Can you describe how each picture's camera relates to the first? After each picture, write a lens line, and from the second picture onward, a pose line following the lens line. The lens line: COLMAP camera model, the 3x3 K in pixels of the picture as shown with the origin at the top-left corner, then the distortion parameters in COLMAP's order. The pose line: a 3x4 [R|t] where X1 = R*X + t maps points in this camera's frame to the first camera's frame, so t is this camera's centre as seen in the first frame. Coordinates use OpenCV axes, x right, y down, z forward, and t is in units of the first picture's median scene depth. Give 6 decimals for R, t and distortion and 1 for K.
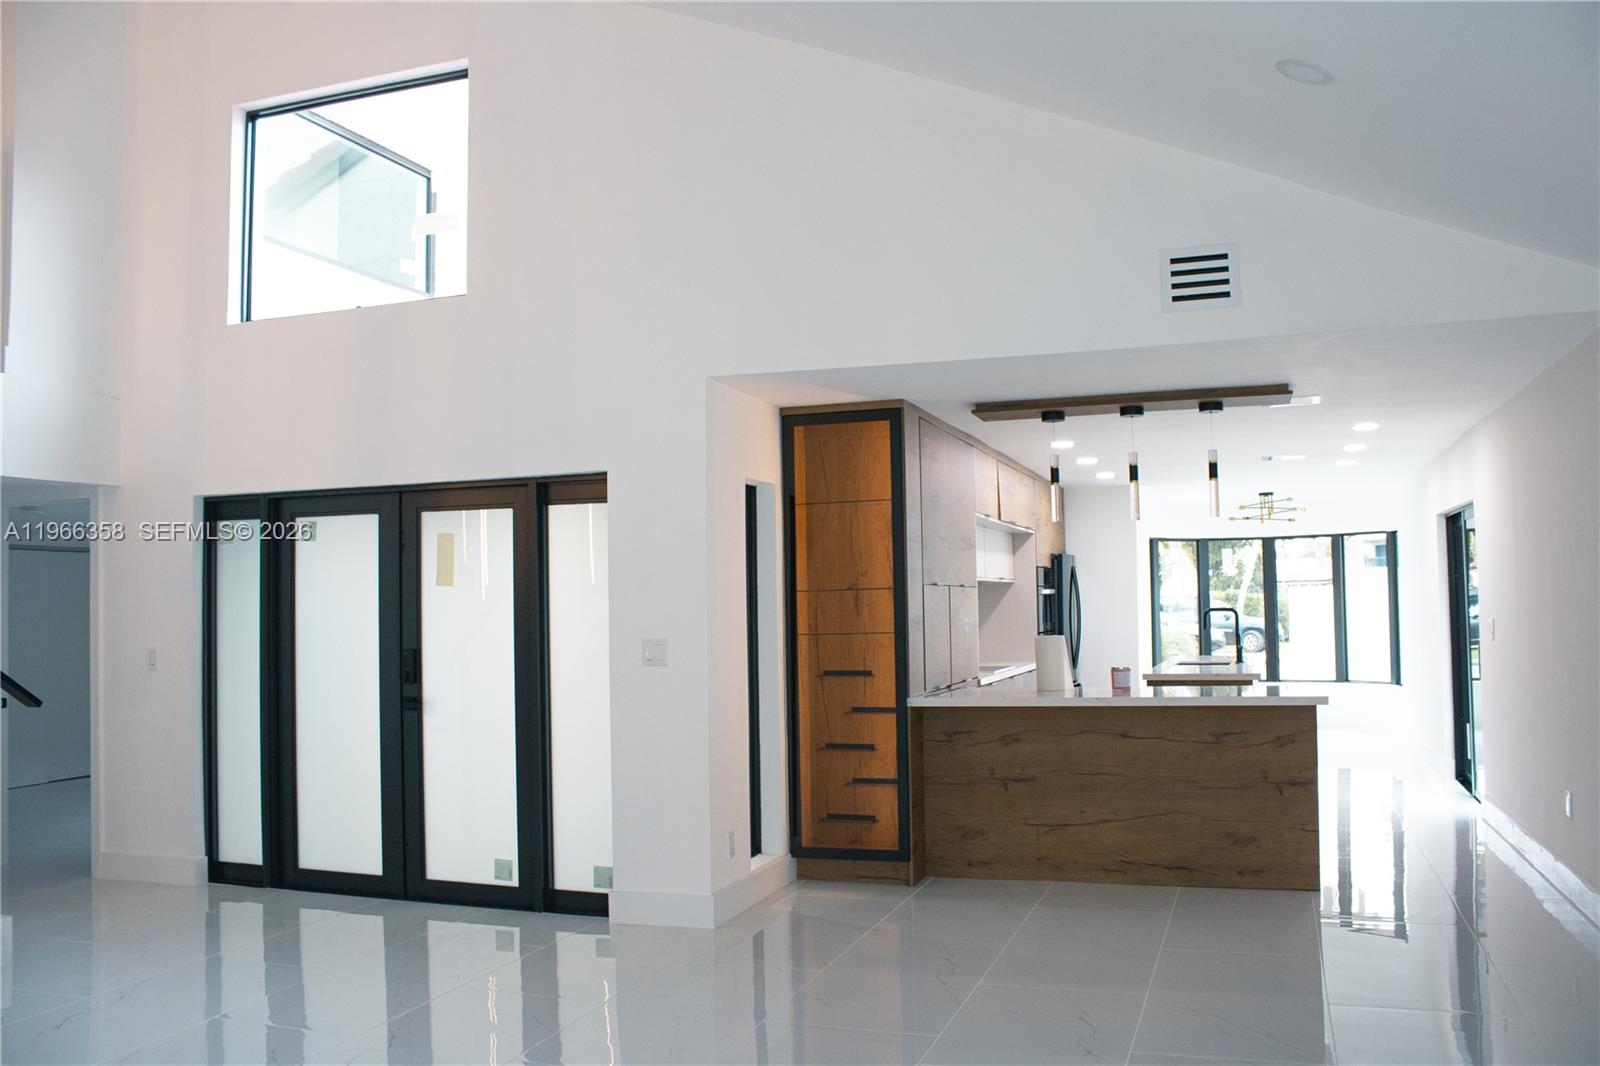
lens RADIAL K [[1325.1, 0, 800.0], [0, 1325.1, 533.0], [0, 0, 1]] dist [-0.137678, 0.106740]
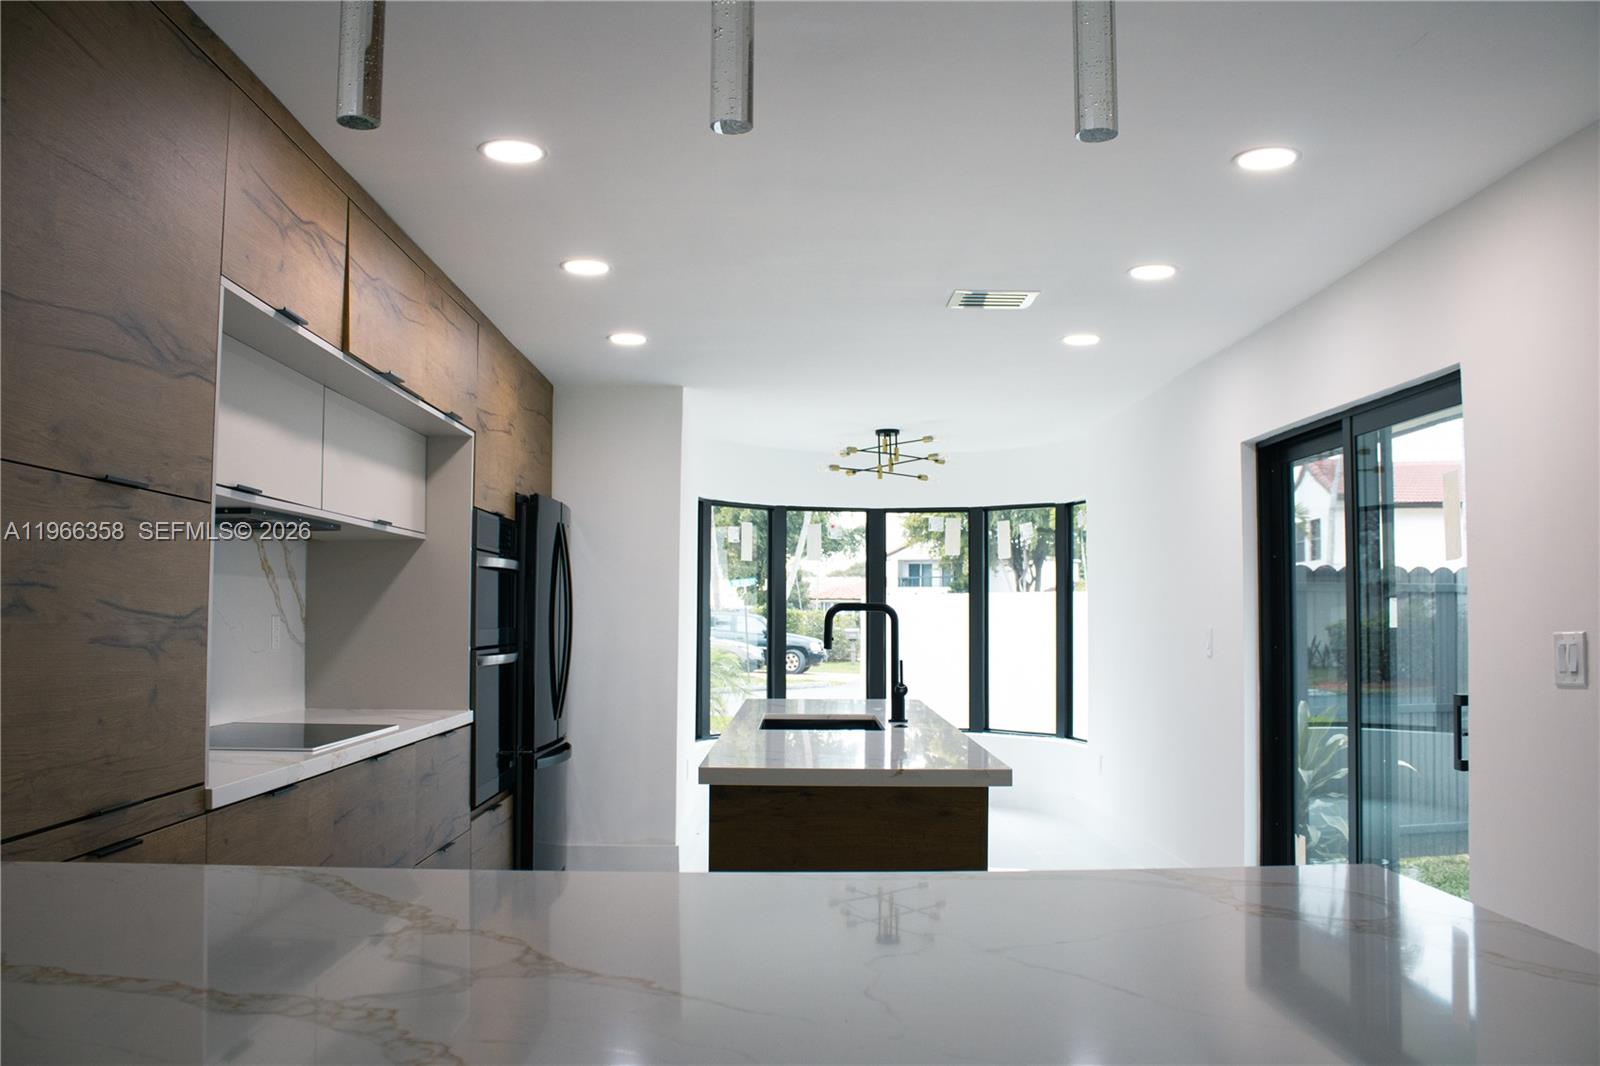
lens RADIAL K [[1325.1, 0, 800.0], [0, 1325.1, 533.0], [0, 0, 1]] dist [-0.137678, 0.106740]
pose [[0.938319, 0.043900, 0.342973, 0.105948], [-0.040590, 0.999034, -0.016828, 0.031287], [-0.343381, 0.001869, 0.939194, 0.430624]]
